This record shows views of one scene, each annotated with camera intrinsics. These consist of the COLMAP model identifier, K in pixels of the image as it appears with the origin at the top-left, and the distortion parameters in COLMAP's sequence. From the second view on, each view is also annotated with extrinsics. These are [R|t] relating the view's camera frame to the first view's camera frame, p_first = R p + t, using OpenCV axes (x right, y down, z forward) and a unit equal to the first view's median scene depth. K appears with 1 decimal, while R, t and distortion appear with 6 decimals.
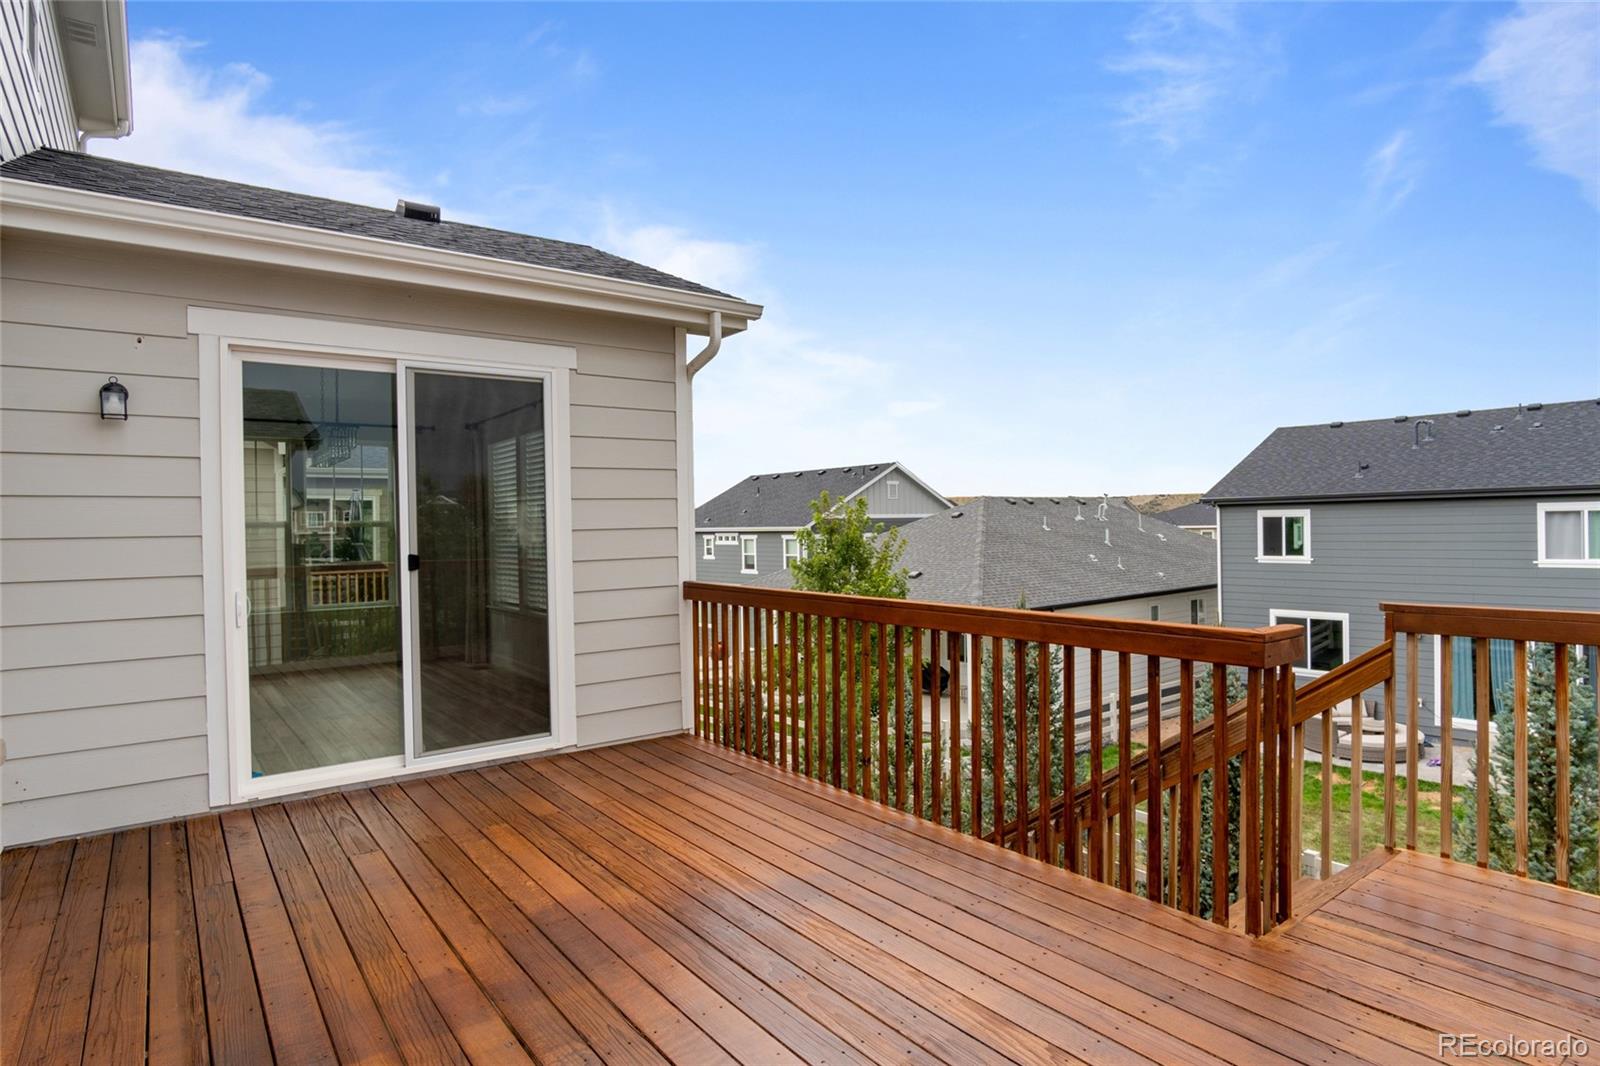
lens RADIAL K [[855.2, 0, 796.6], [0, 855.2, 526.5], [0, 0, 1]] dist [-0.024561, 0.000932]
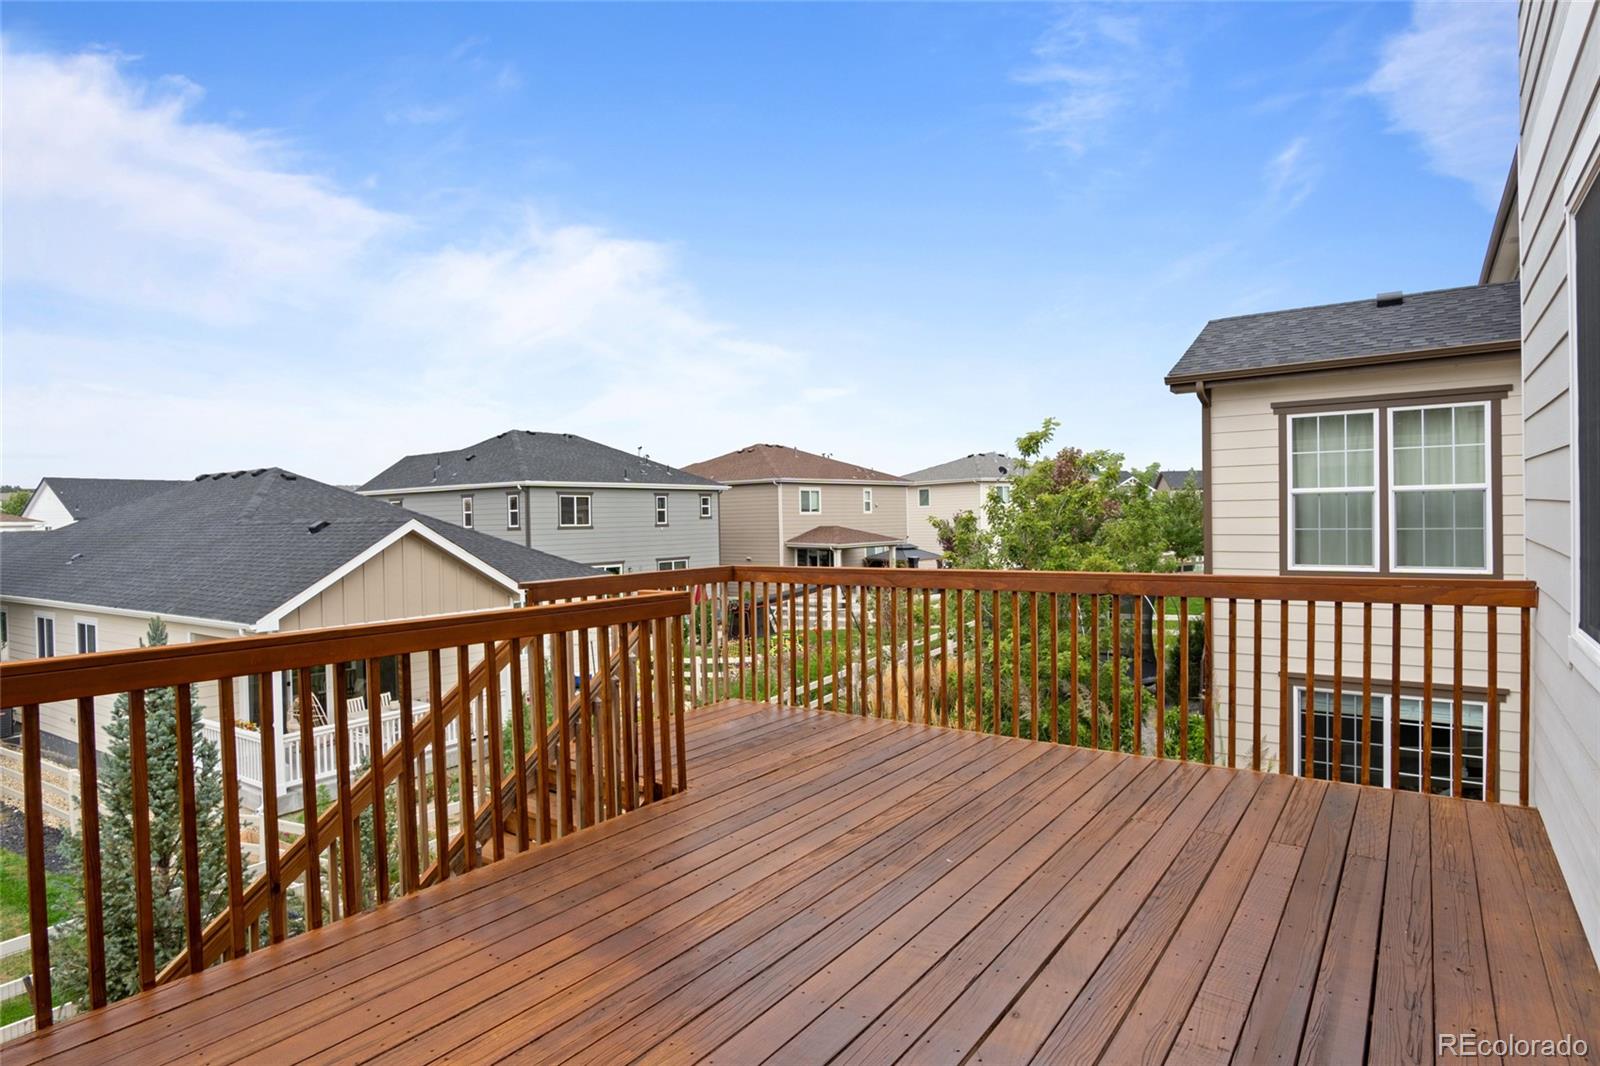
lens RADIAL K [[855.2, 0, 796.6], [0, 855.2, 526.5], [0, 0, 1]] dist [-0.024561, 0.000932]
pose [[-0.286736, 0.008066, 0.957976, -4.738749], [0.014746, 0.999883, -0.004006, 0.064285], [-0.957896, 0.012977, -0.286821, 5.815883]]
